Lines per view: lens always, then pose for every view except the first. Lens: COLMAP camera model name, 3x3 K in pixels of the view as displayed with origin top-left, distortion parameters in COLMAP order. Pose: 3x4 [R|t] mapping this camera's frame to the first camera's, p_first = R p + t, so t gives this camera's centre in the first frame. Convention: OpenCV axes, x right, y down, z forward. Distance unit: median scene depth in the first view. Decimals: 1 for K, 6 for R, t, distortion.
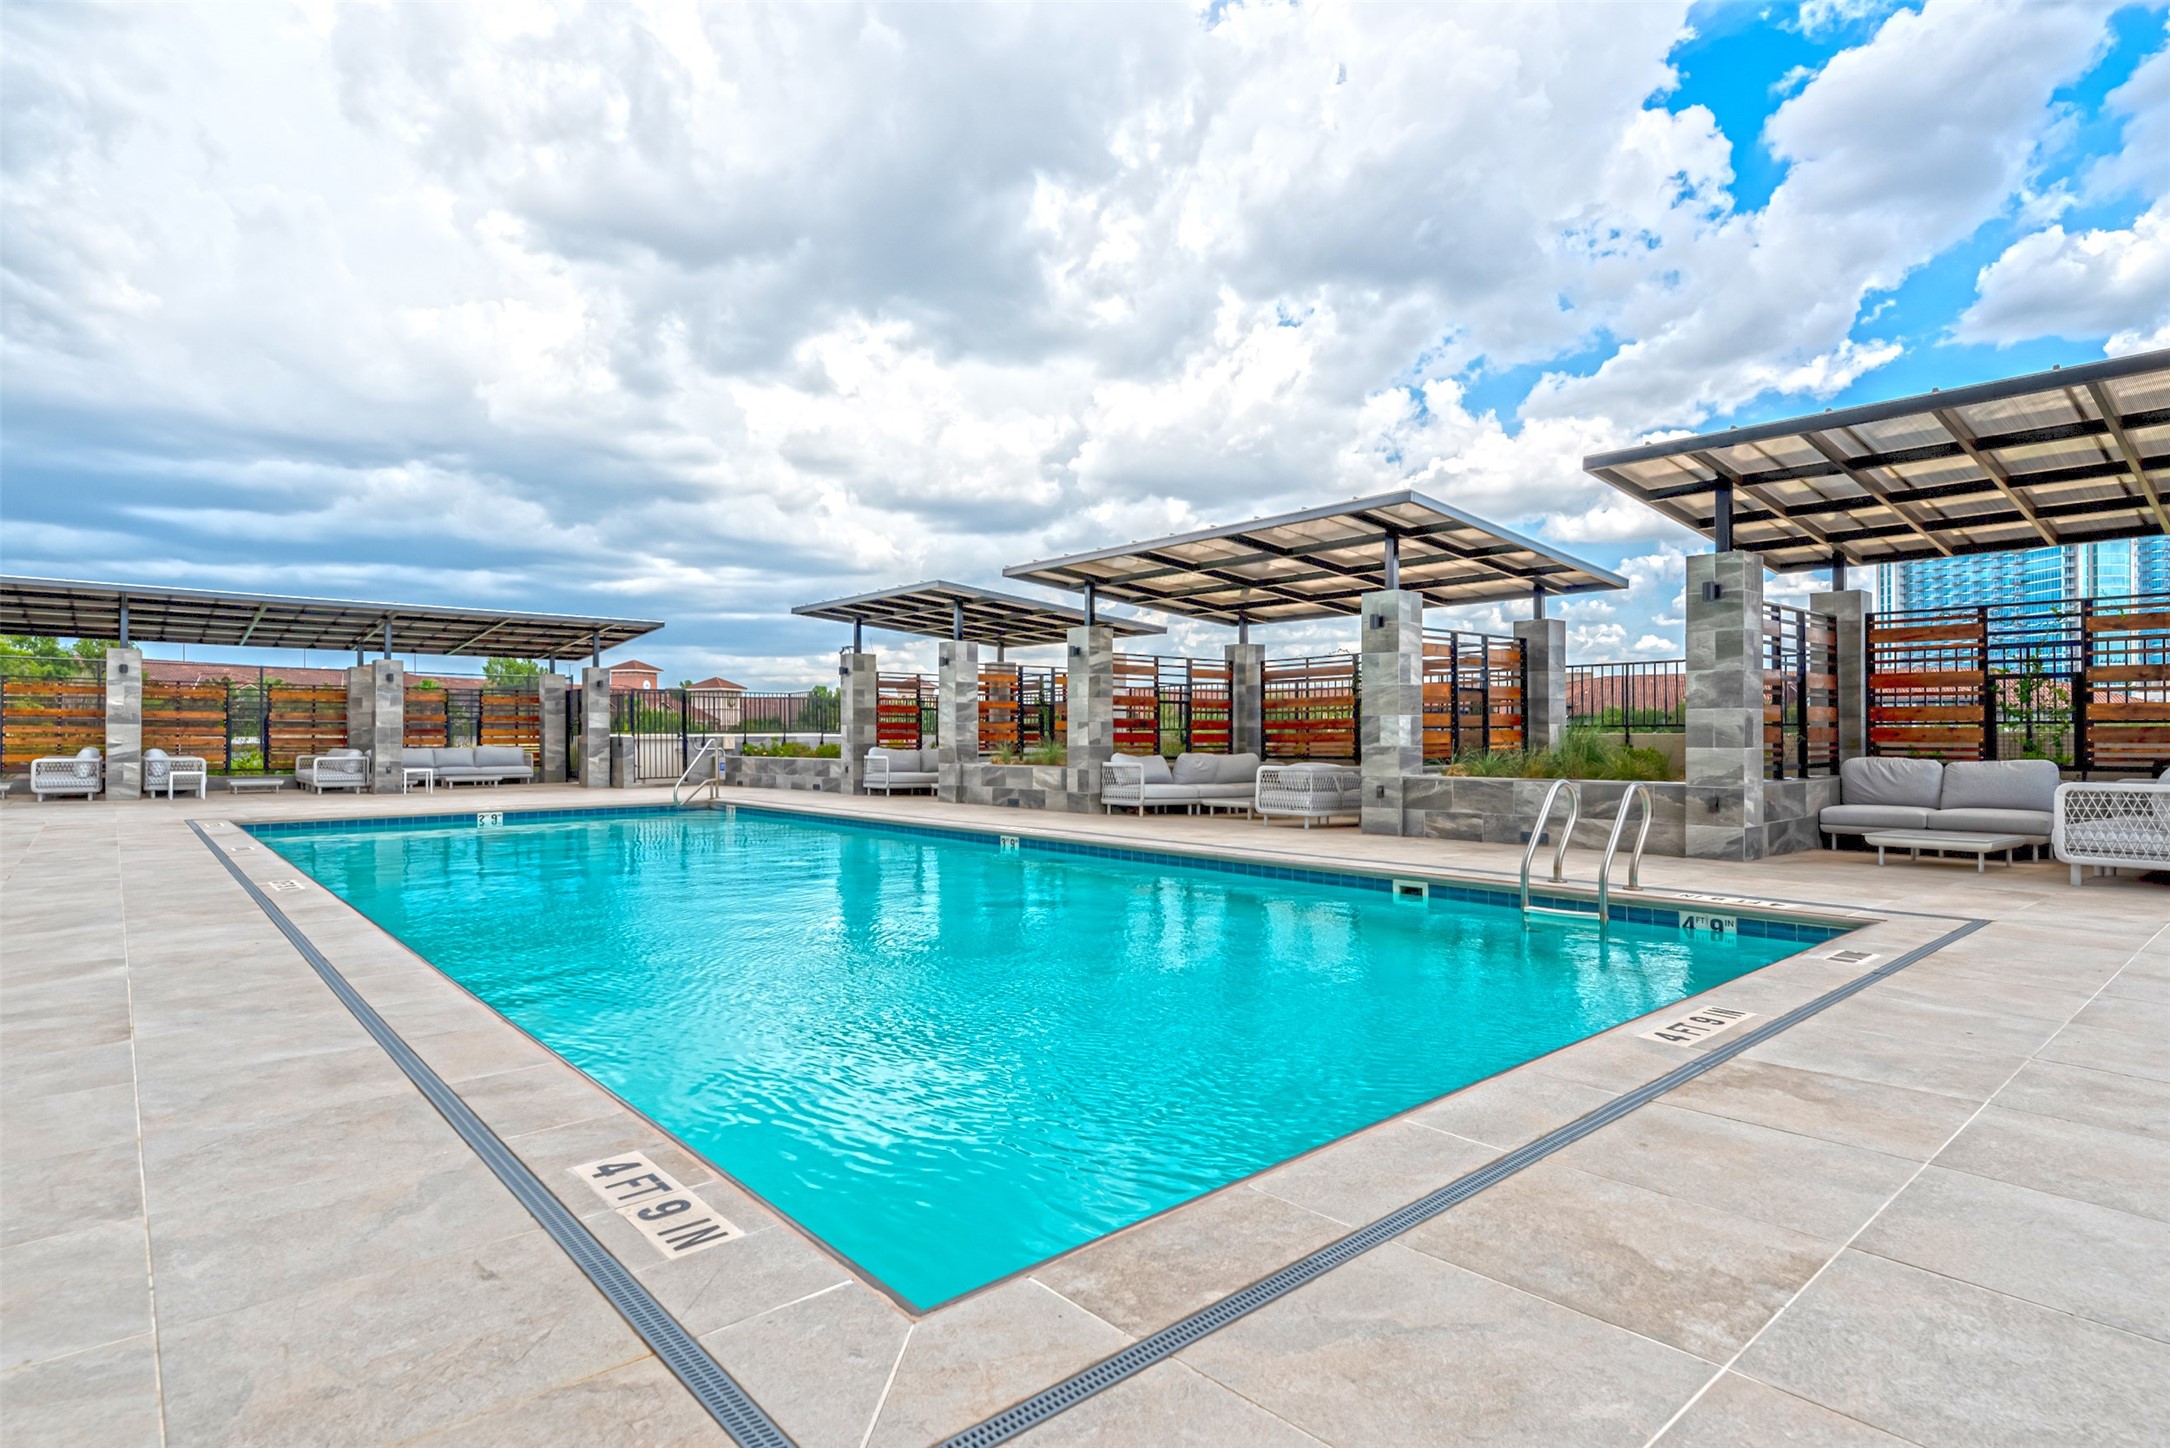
lens RADIAL K [[1119.9, 0, 1078.7], [0, 1119.9, 727.1], [0, 0, 1]] dist [0.001664, -0.000002]
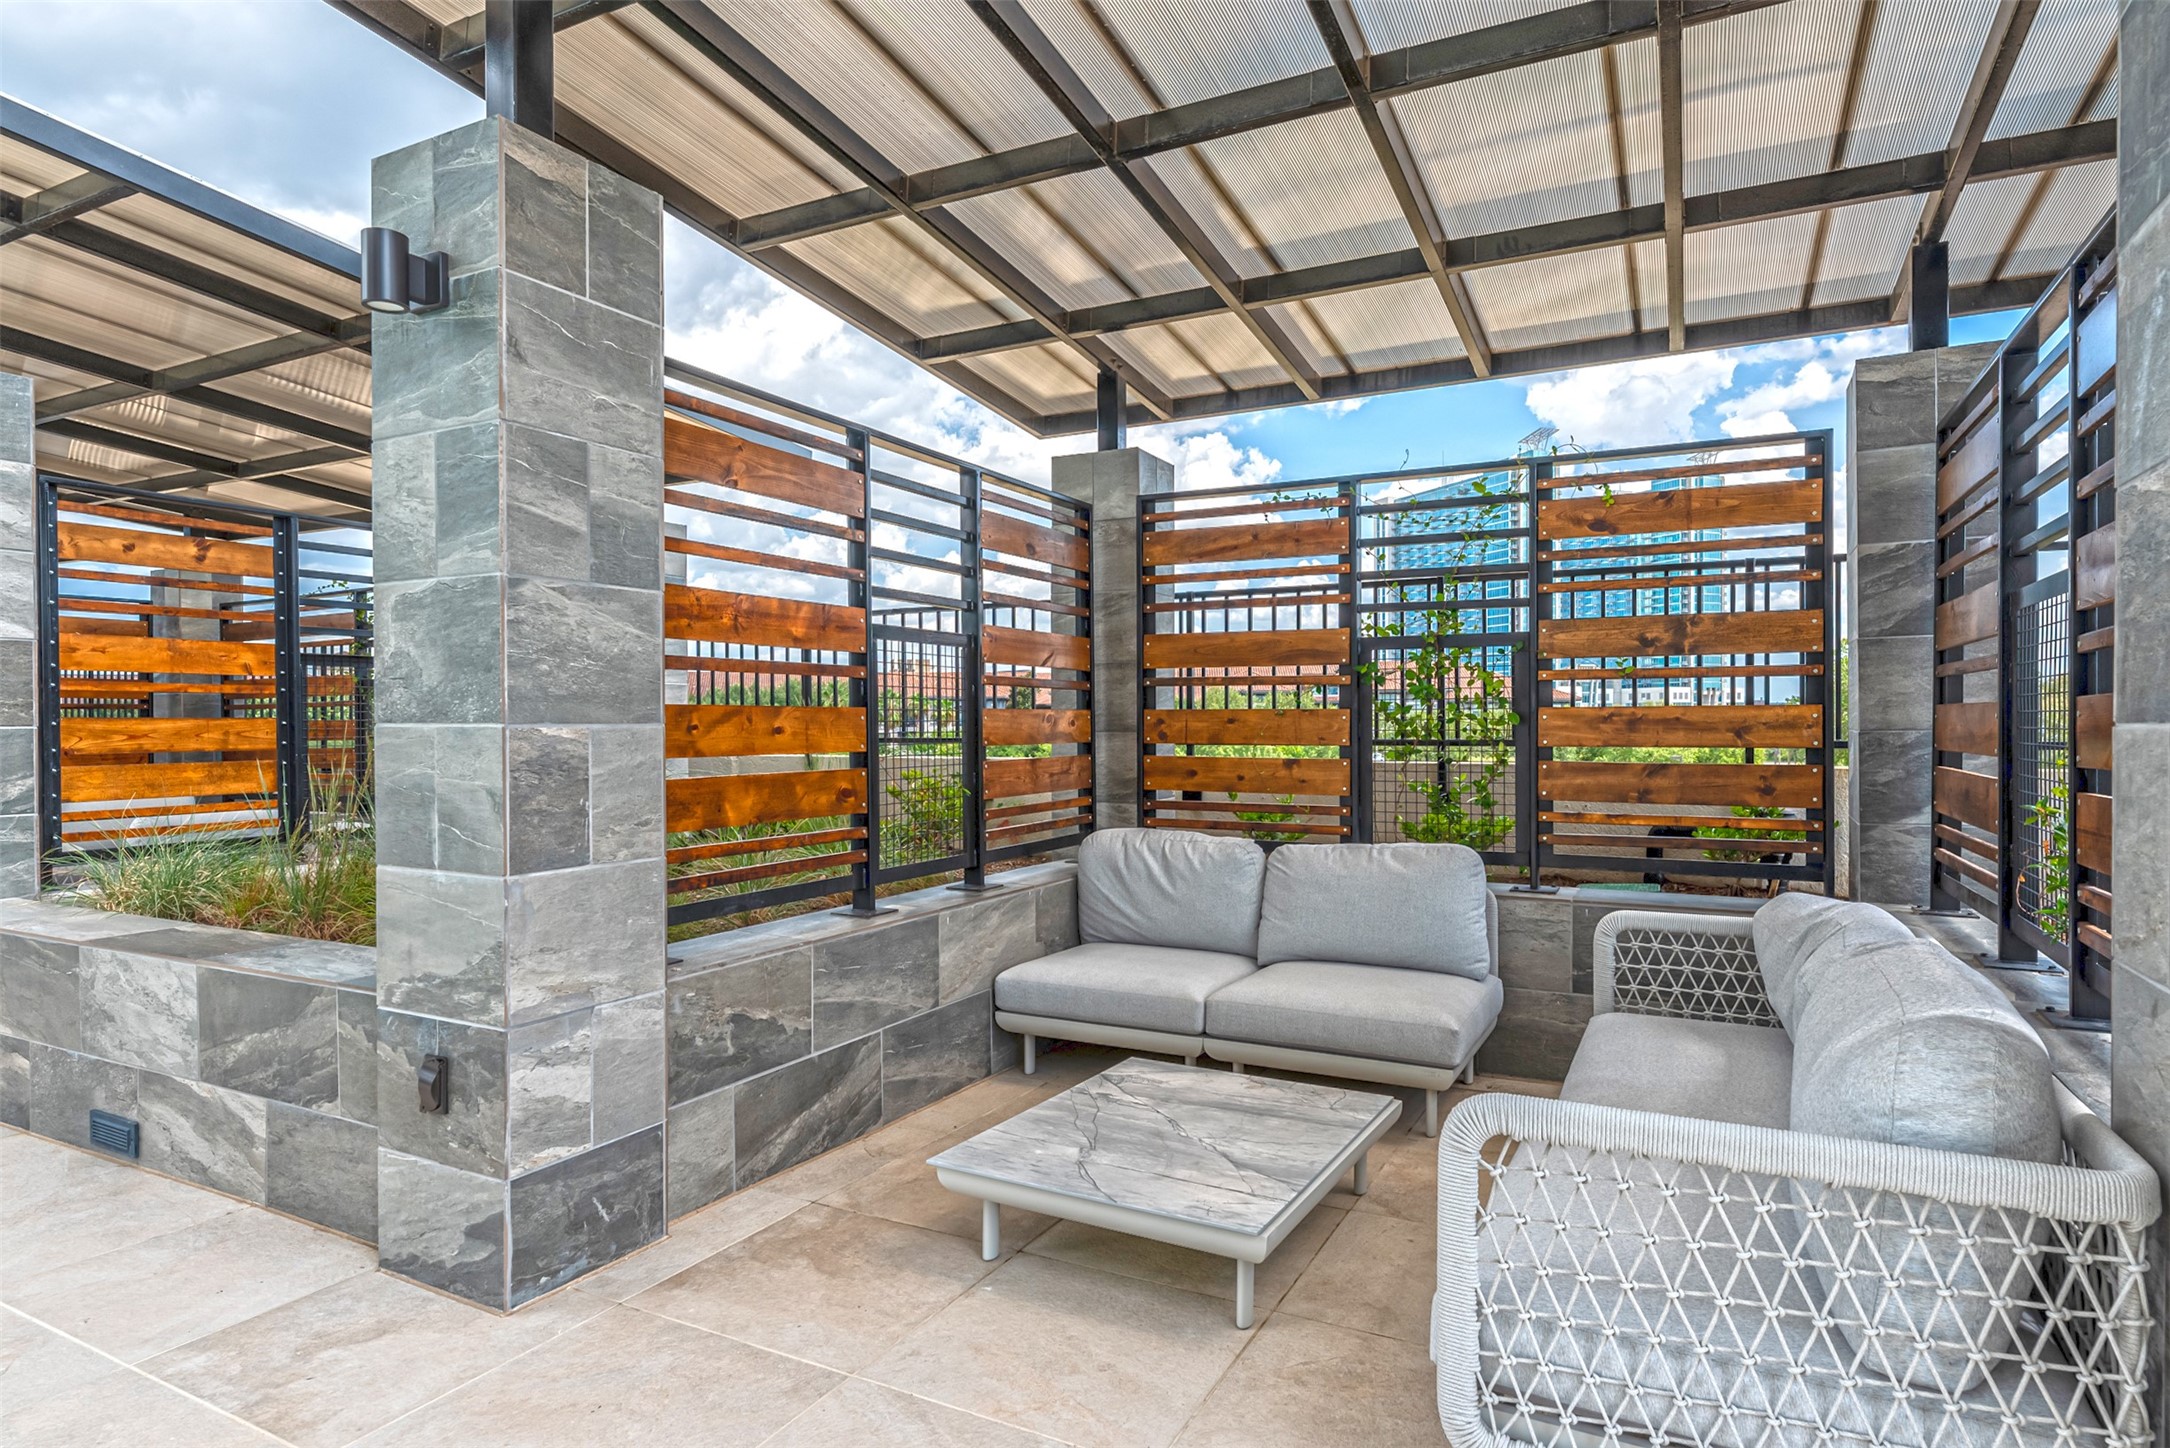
lens RADIAL K [[1173.7, 0, 1094.9], [0, 1173.7, 726.1], [0, 0, 1]] dist [-0.001710, 0.000288]
pose [[0.930580, -0.003224, 0.366075, 0.570571], [-0.000051, 0.999960, 0.008936, -0.017283], [-0.366089, -0.008334, 0.930542, 0.637887]]
